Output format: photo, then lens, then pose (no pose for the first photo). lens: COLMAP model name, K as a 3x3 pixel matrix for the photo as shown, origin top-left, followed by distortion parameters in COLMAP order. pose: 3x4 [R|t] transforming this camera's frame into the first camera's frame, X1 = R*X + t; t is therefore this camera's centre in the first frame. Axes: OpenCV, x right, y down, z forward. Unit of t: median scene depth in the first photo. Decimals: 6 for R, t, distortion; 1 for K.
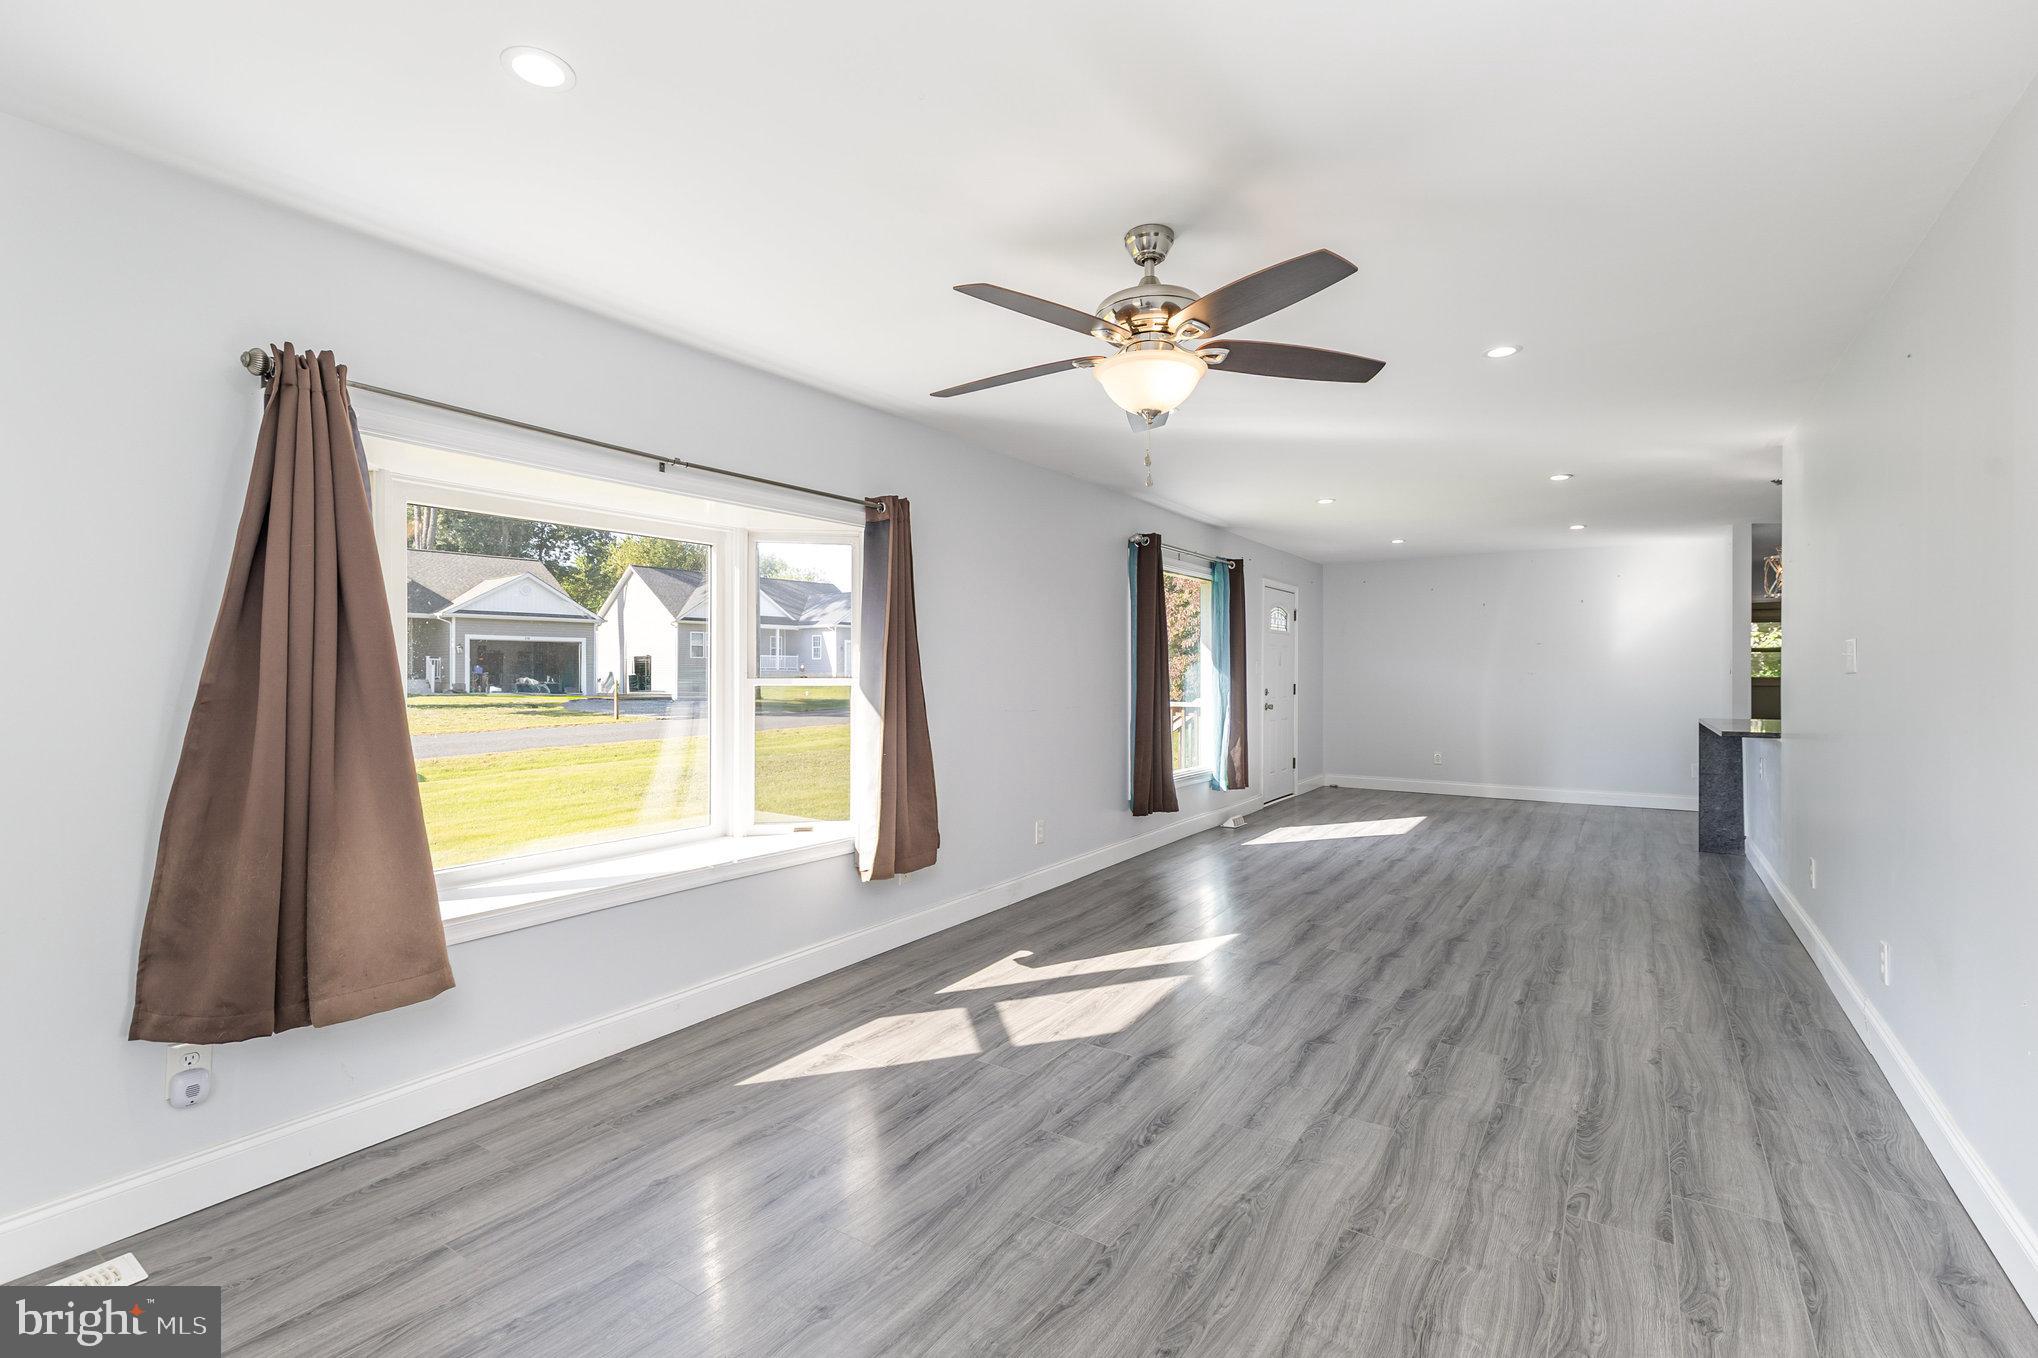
lens RADIAL K [[917.3, 0, 1019.0], [0, 917.3, 679.0], [0, 0, 1]] dist [0.011967, 0.000291]
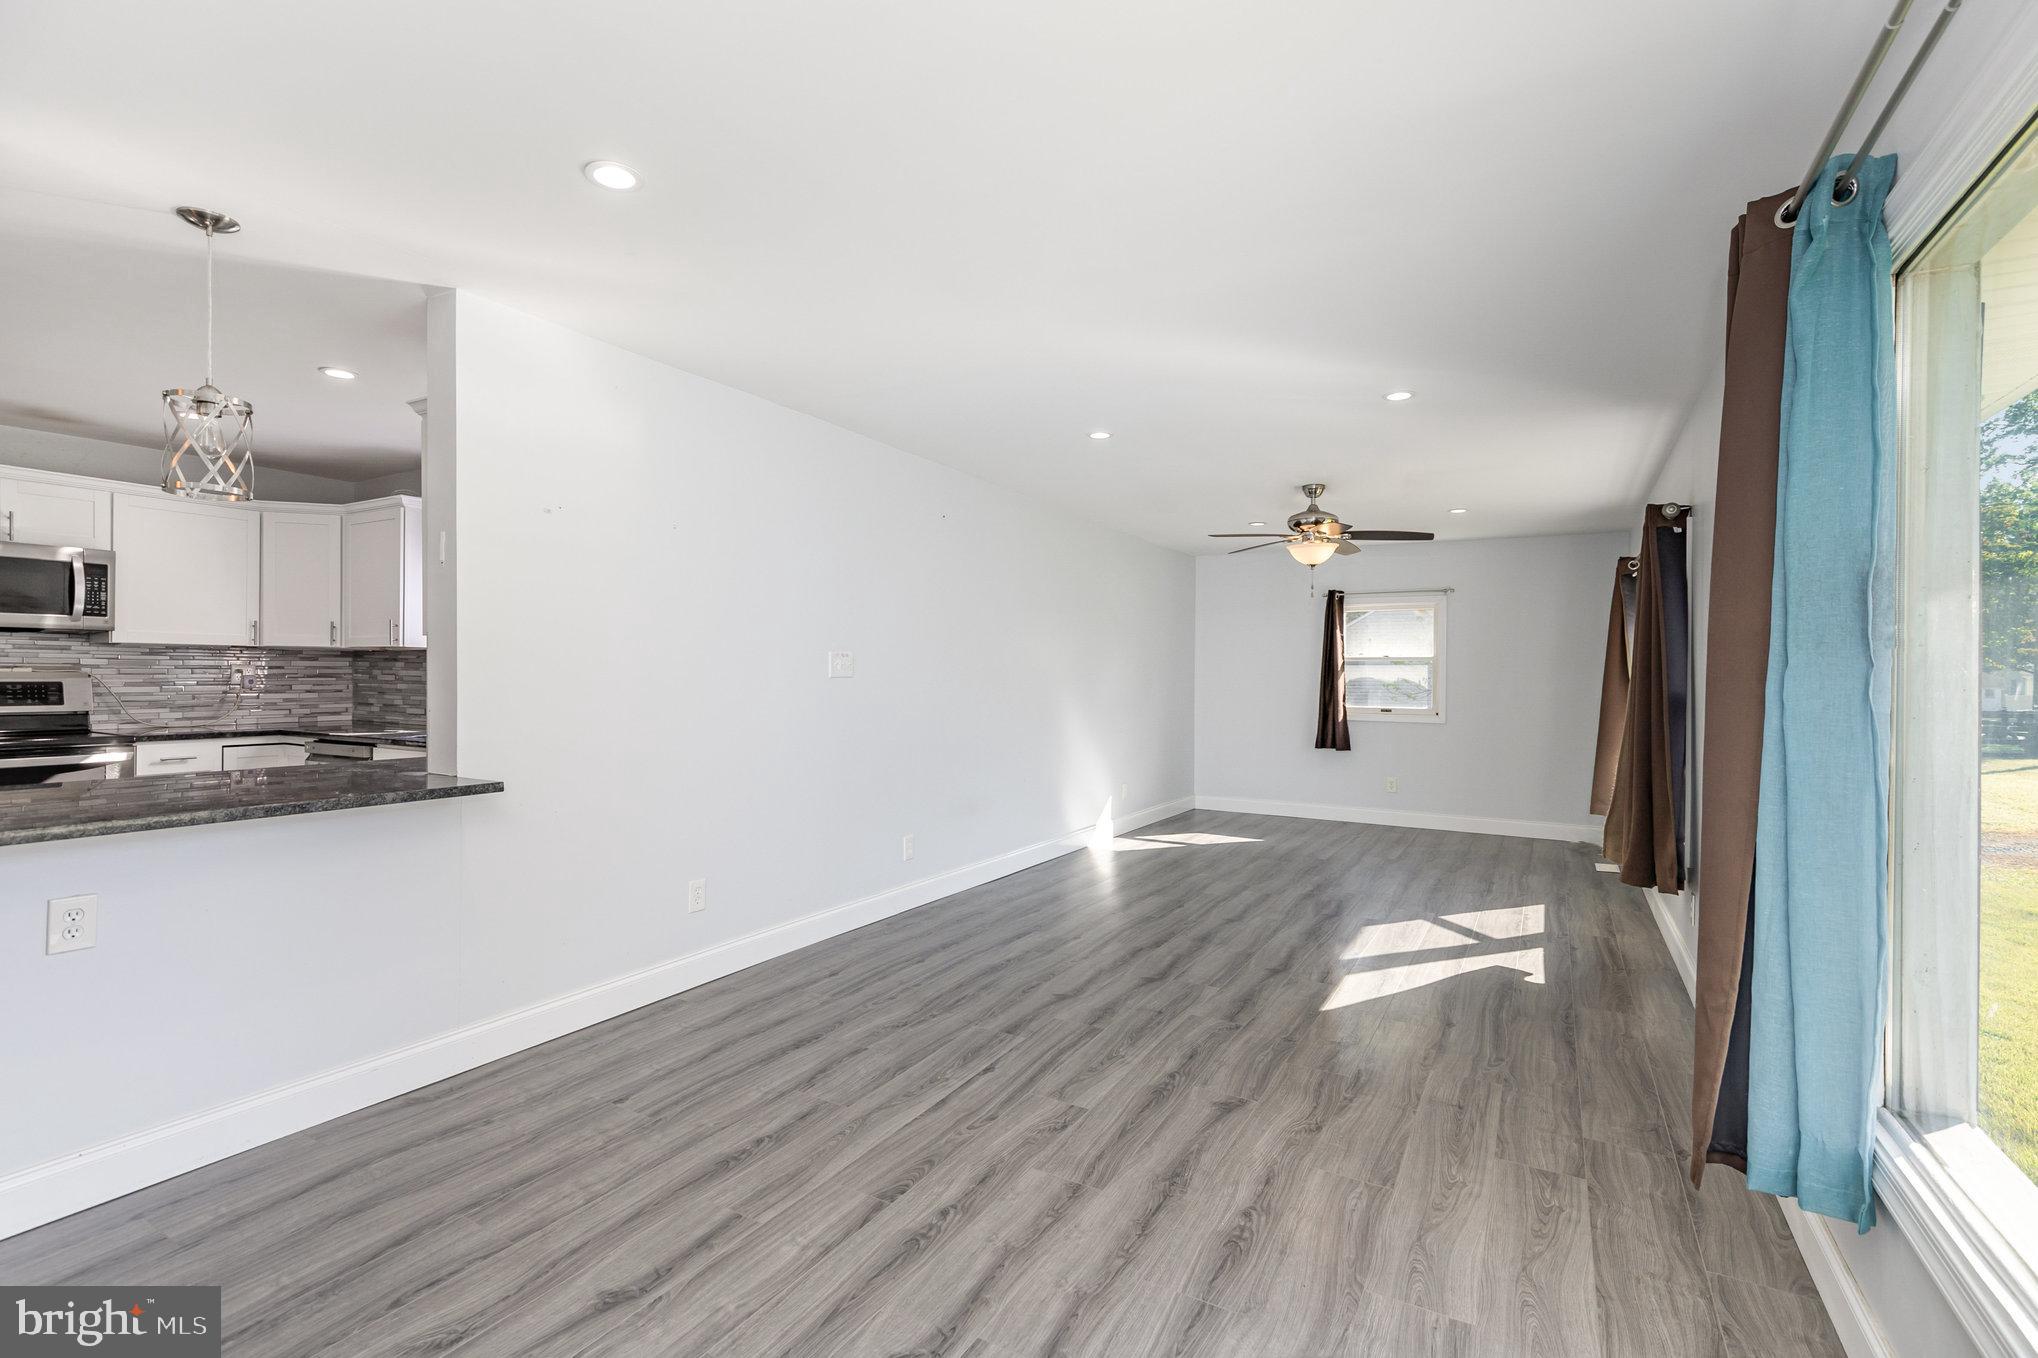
lens RADIAL K [[914.2, 0, 1021.6], [0, 914.2, 670.0], [0, 0, 1]] dist [0.009013, -0.000341]
pose [[-0.997629, -0.007896, -0.068368, 0.636594], [-0.007800, 0.999968, -0.001669, -0.014196], [0.068379, -0.001132, -0.997659, 2.027025]]
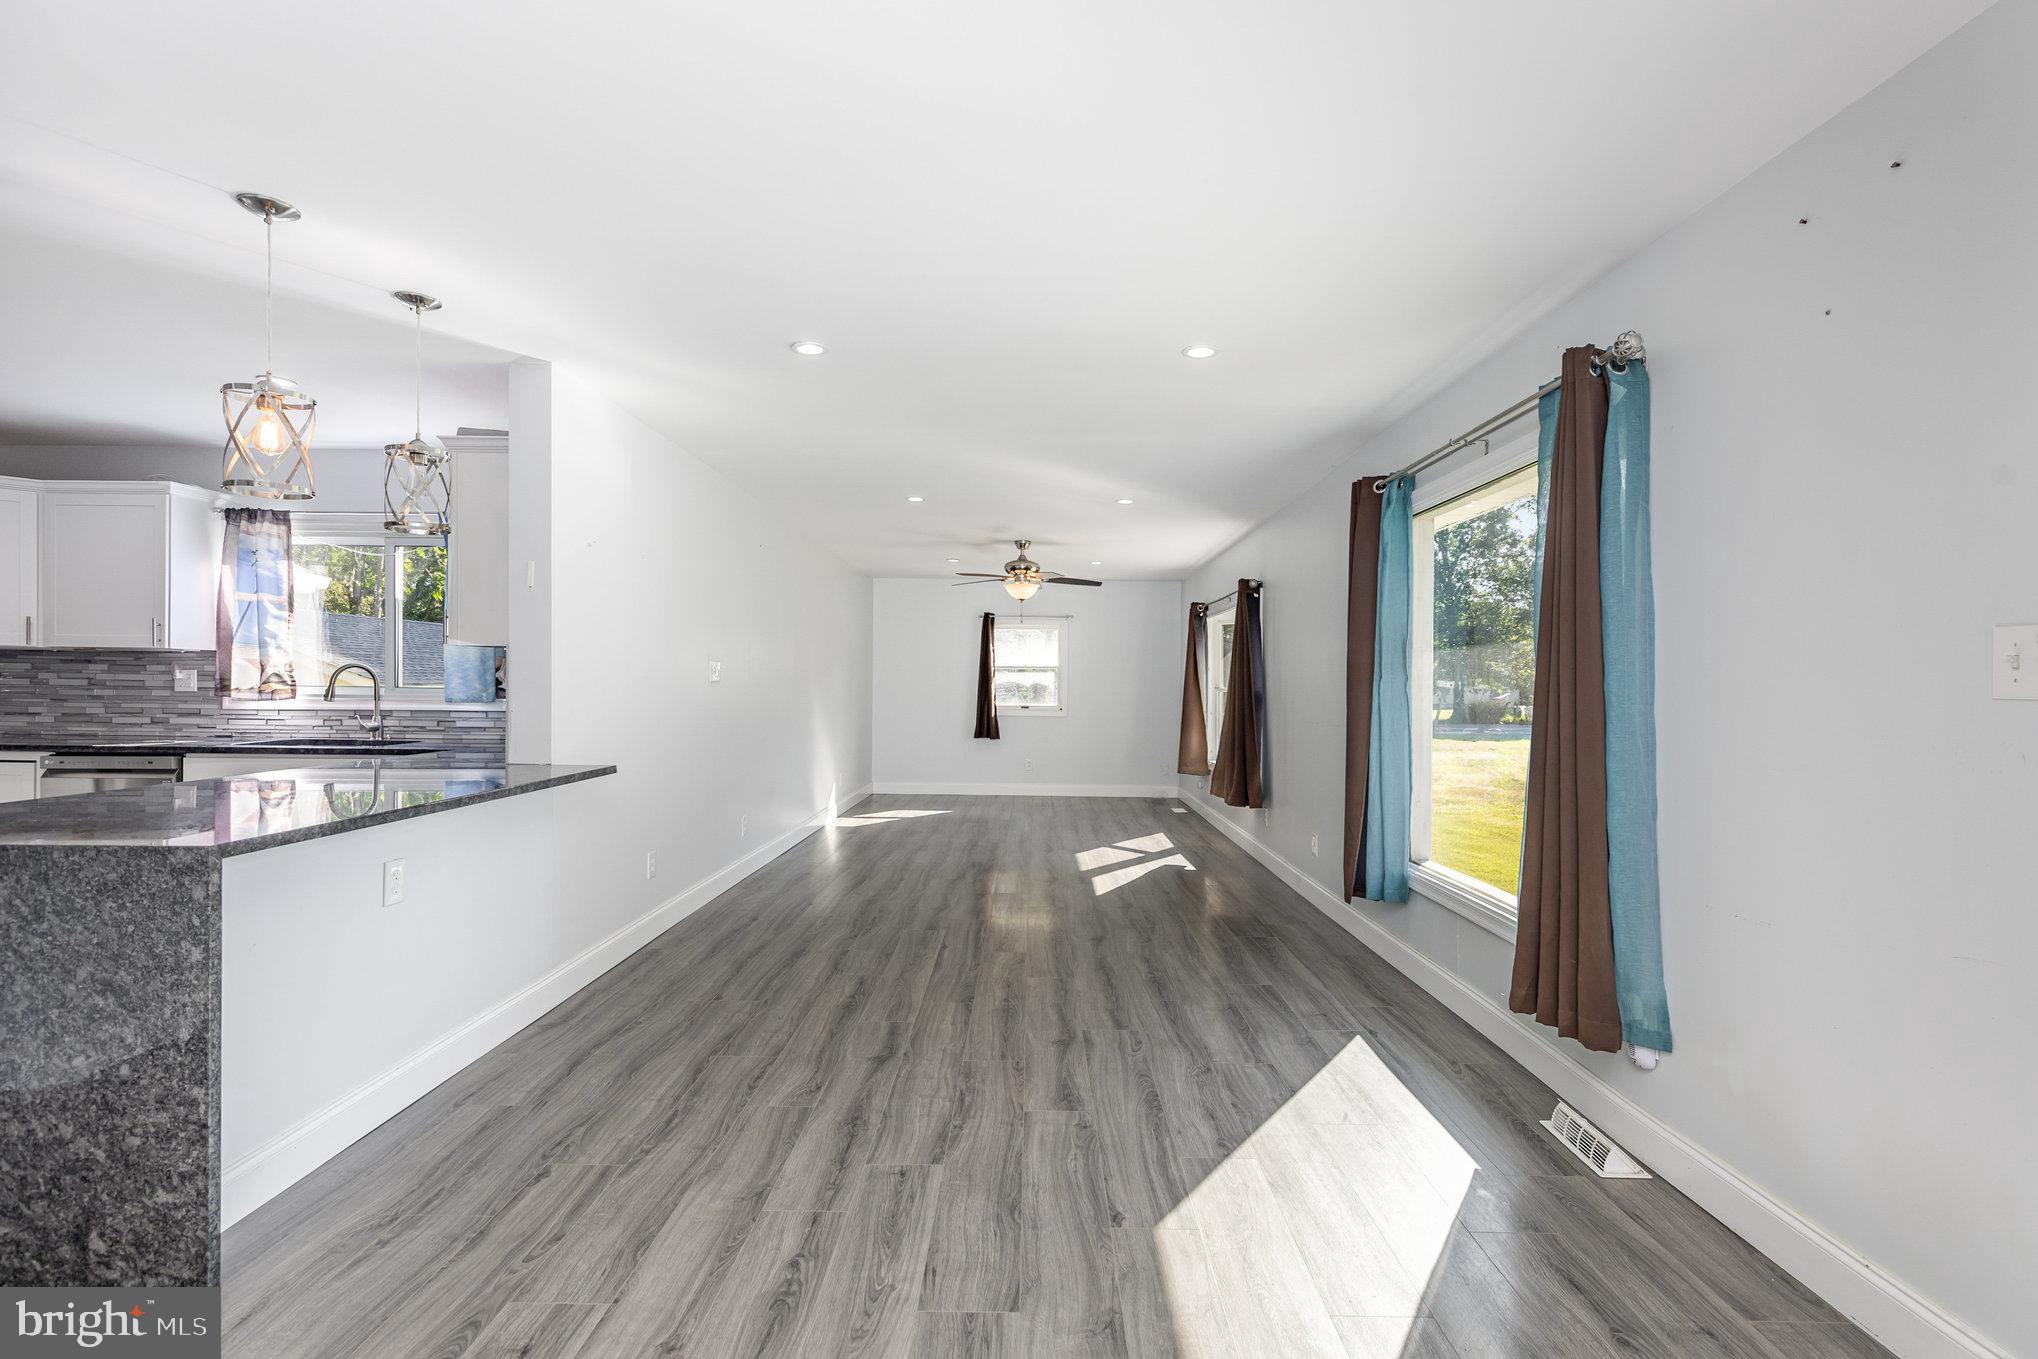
lens RADIAL K [[917.3, 0, 1019.0], [0, 917.3, 679.5], [0, 0, 1]] dist [0.011967, 0.000291]
pose [[-0.838299, -0.008516, -0.545145, 1.143463], [-0.010399, 0.999946, 0.000371, -0.014489], [0.545112, 0.005980, -0.838342, 2.260275]]
